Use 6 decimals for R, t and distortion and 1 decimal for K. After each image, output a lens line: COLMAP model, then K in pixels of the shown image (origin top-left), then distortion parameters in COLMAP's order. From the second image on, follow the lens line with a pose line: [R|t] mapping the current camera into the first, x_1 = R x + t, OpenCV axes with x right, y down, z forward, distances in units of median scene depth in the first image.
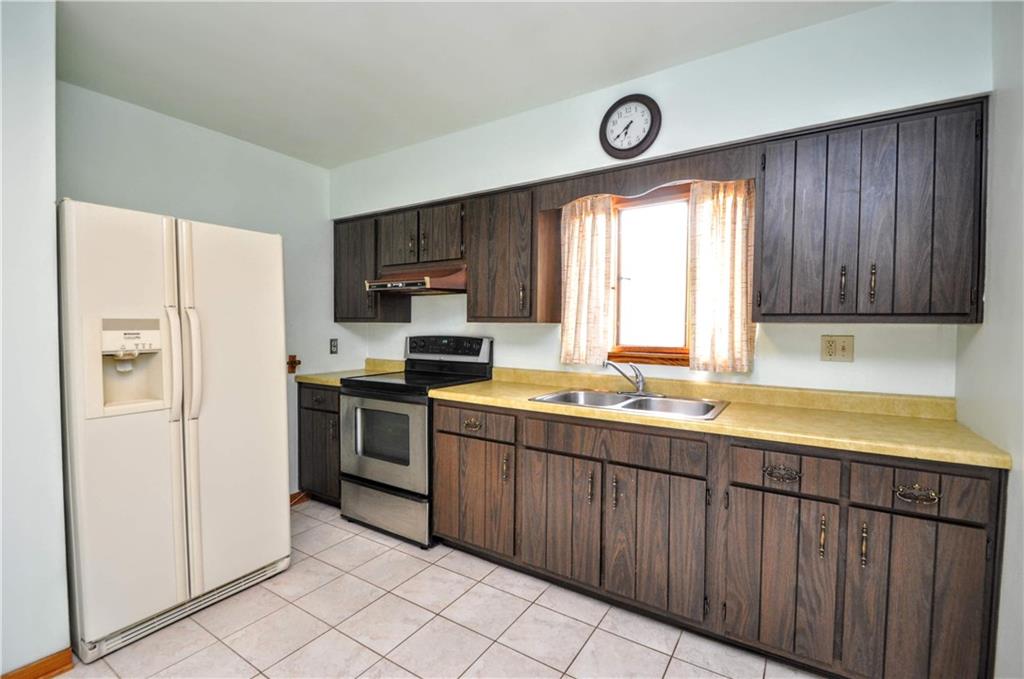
lens RADIAL K [[452.8, 0, 506.1], [0, 452.8, 341.4], [0, 0, 1]] dist [0.002349, -0.009261]
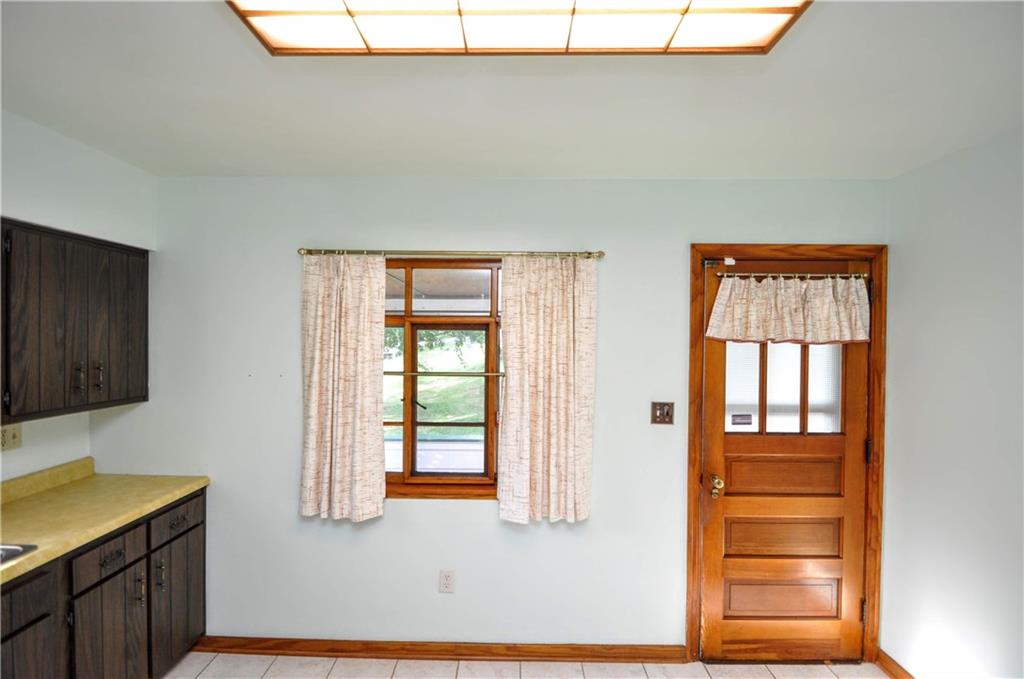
lens RADIAL K [[452.8, 0, 506.1], [0, 452.8, 341.4], [0, 0, 1]] dist [0.002349, -0.009261]
pose [[-0.535430, -0.018290, 0.844382, -0.599512], [0.013191, 0.999462, 0.030014, -0.188089], [-0.844477, 0.027209, -0.534901, 0.546035]]
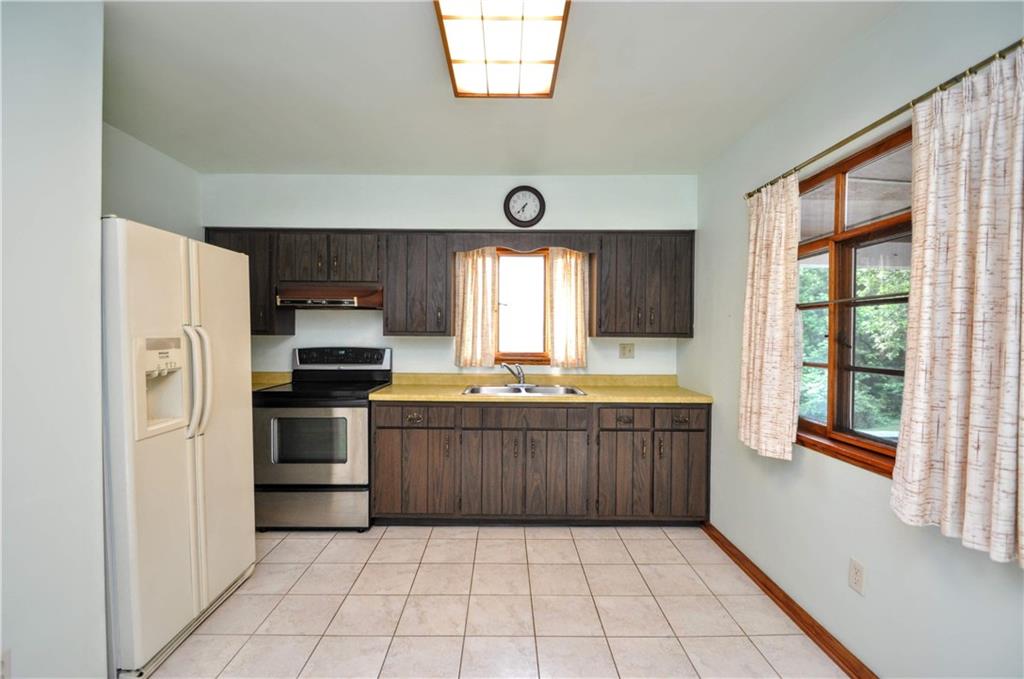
lens RADIAL K [[452.8, 0, 506.1], [0, 452.8, 341.4], [0, 0, 1]] dist [0.002349, -0.009261]
pose [[0.834045, -0.010798, 0.551591, -0.586138], [0.017153, 0.999833, -0.006364, -0.017856], [-0.551430, 0.014769, 0.834090, -0.202740]]
